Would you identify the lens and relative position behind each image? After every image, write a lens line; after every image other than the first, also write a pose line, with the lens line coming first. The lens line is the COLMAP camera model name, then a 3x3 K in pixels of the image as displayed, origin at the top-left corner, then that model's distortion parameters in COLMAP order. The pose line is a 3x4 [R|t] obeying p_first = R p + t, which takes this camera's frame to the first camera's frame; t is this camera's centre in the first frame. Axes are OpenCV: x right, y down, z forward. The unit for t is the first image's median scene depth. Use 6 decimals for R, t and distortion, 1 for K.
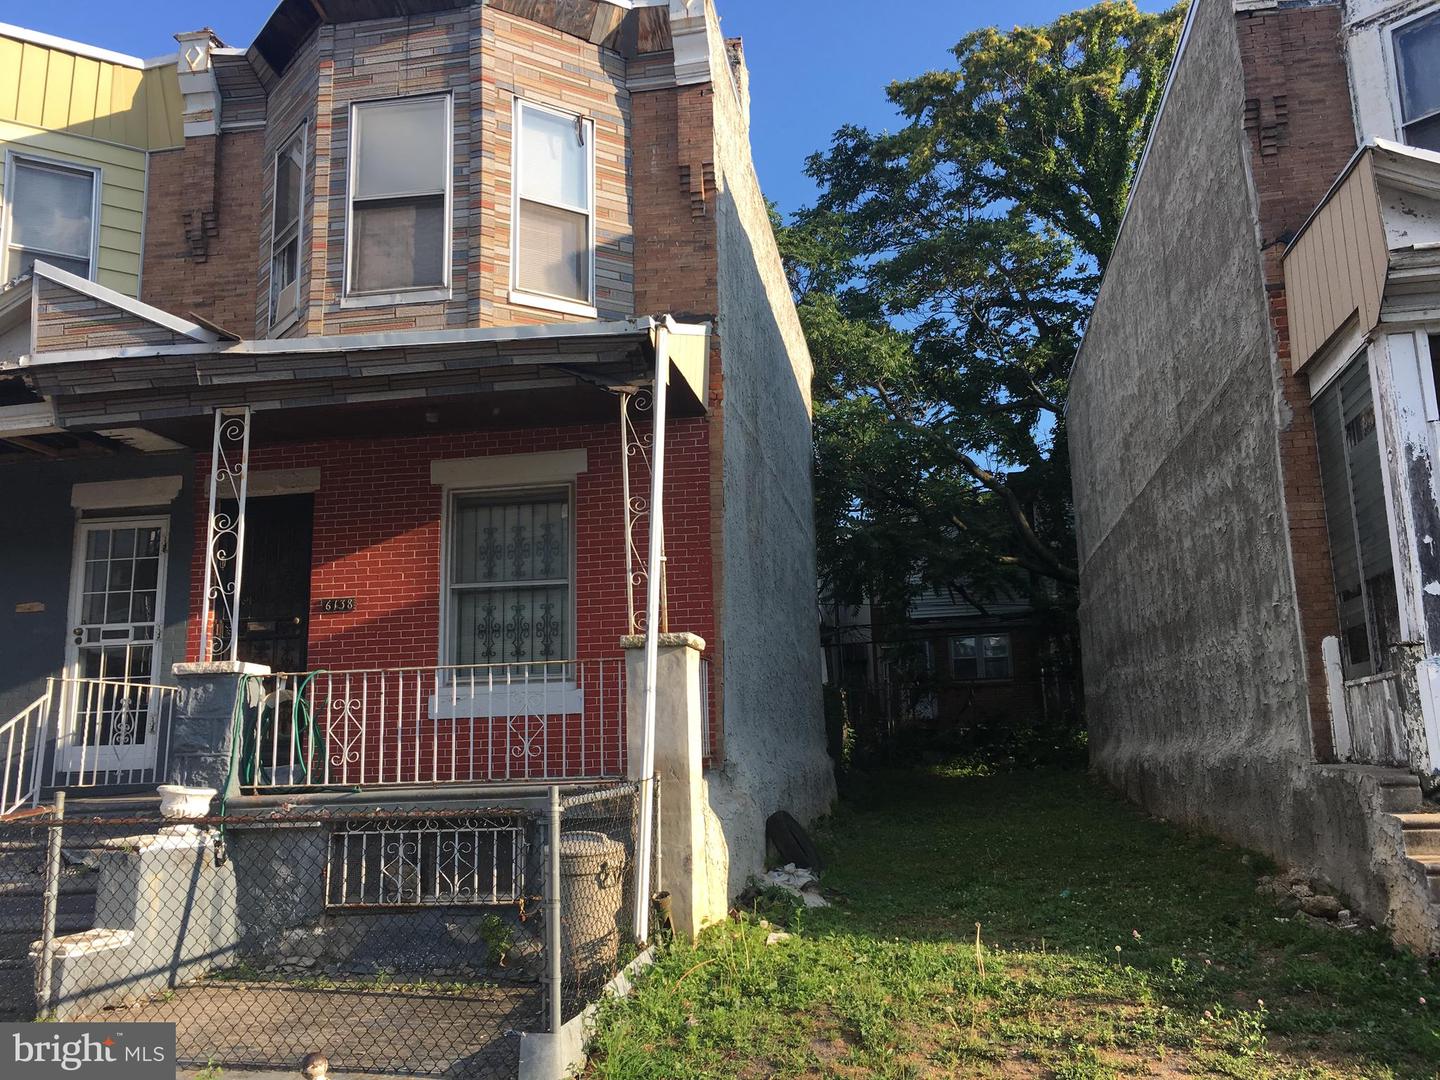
lens RADIAL K [[1202.2, 0, 721.4], [0, 1202.2, 550.7], [0, 0, 1]] dist [0.074651, -0.105356]
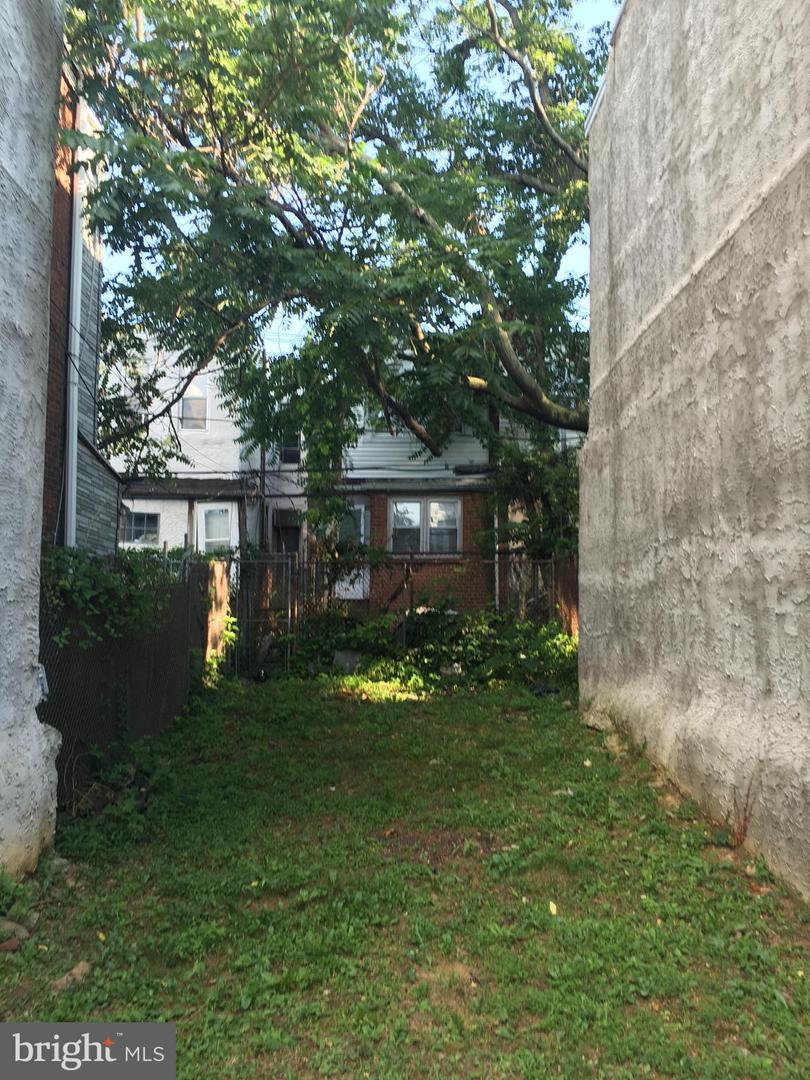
lens RADIAL K [[901.6, 0, 429.5], [0, 901.6, 488.9], [0, 0, 1]] dist [0.074651, -0.105356]
pose [[0.974889, 0.061871, 0.213923, 0.255029], [-0.070015, 0.997074, 0.030697, 0.129690], [-0.211397, -0.044904, 0.976368, 1.196482]]
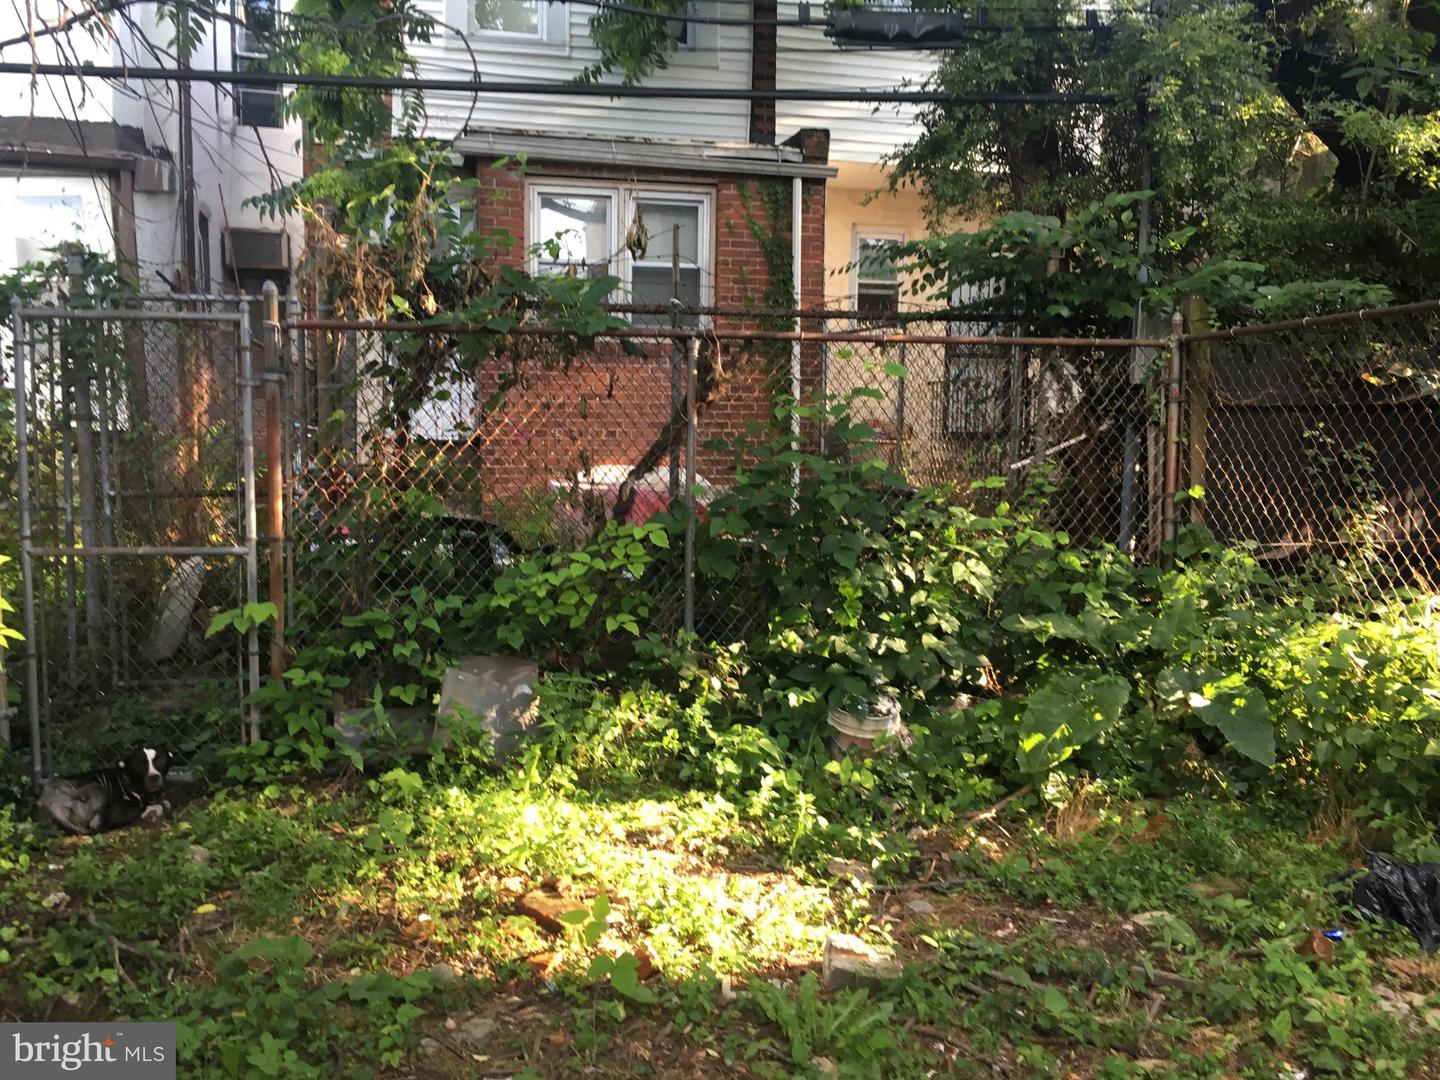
lens RADIAL K [[1202.2, 0, 712.3], [0, 1202.2, 501.8], [0, 0, 1]] dist [0.074651, -0.105356]
pose [[0.914622, 0.018530, 0.403885, 0.322965], [-0.108818, 0.973369, 0.201769, 0.247257], [-0.389390, -0.228492, 0.892282, 2.042204]]
